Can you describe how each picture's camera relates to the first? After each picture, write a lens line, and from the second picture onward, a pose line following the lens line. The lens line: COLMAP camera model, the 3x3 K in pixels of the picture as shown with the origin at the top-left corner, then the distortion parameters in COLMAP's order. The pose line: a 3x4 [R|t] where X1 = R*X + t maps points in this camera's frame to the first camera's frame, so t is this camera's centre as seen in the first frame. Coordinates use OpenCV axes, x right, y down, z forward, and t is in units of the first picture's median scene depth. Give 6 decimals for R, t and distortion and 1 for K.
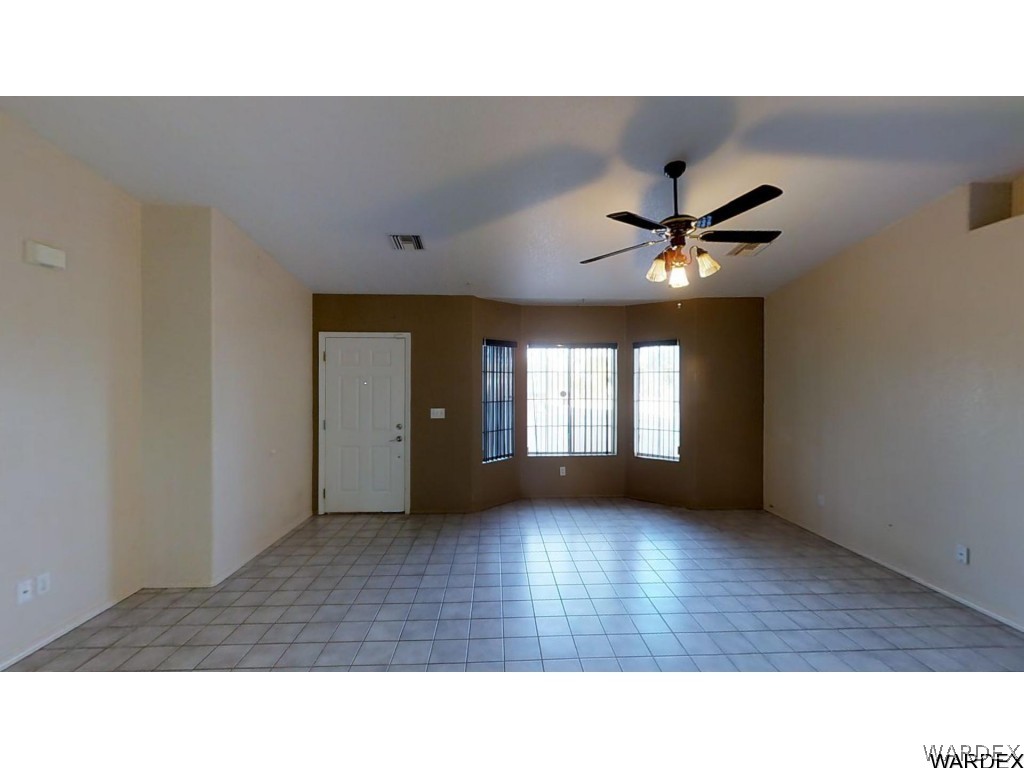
lens RADIAL K [[411.4, 0, 512.0], [0, 411.4, 379.9], [0, 0, 1]] dist [0.000955, -0.000192]
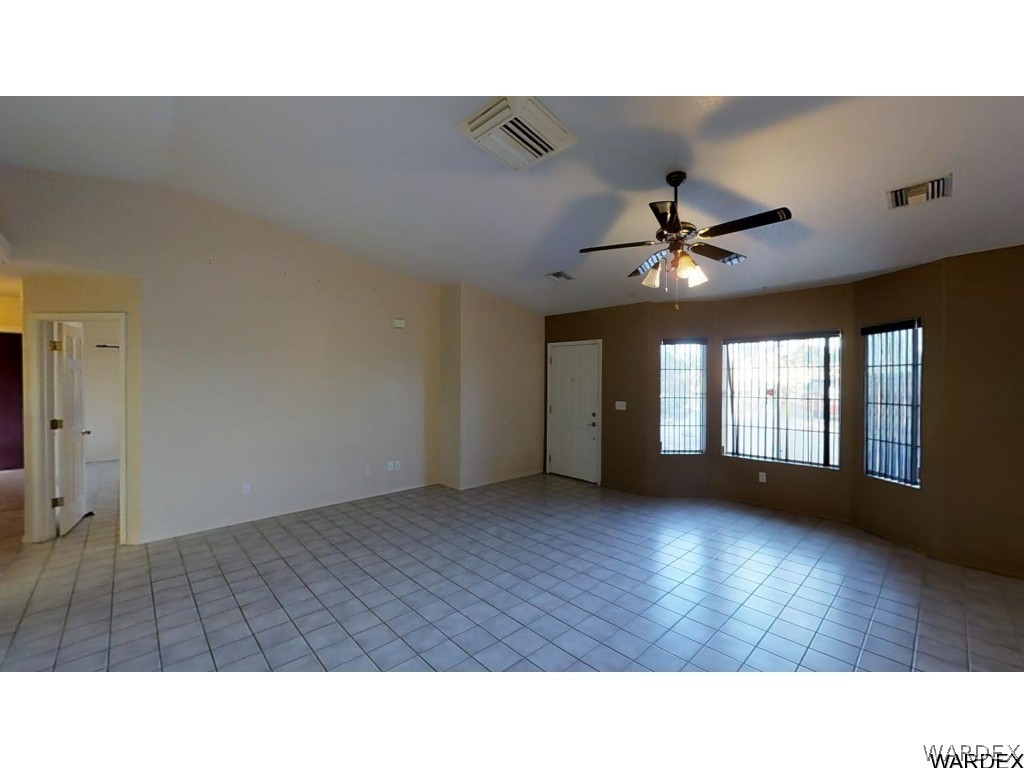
lens RADIAL K [[411.4, 0, 509.1], [0, 411.4, 383.5], [0, 0, 1]] dist [0.000955, -0.000192]
pose [[0.650135, 0.008553, -0.759771, 0.518982], [0.003615, 0.999891, 0.014349, 0.000180], [0.759810, -0.012075, 0.650032, -0.012427]]
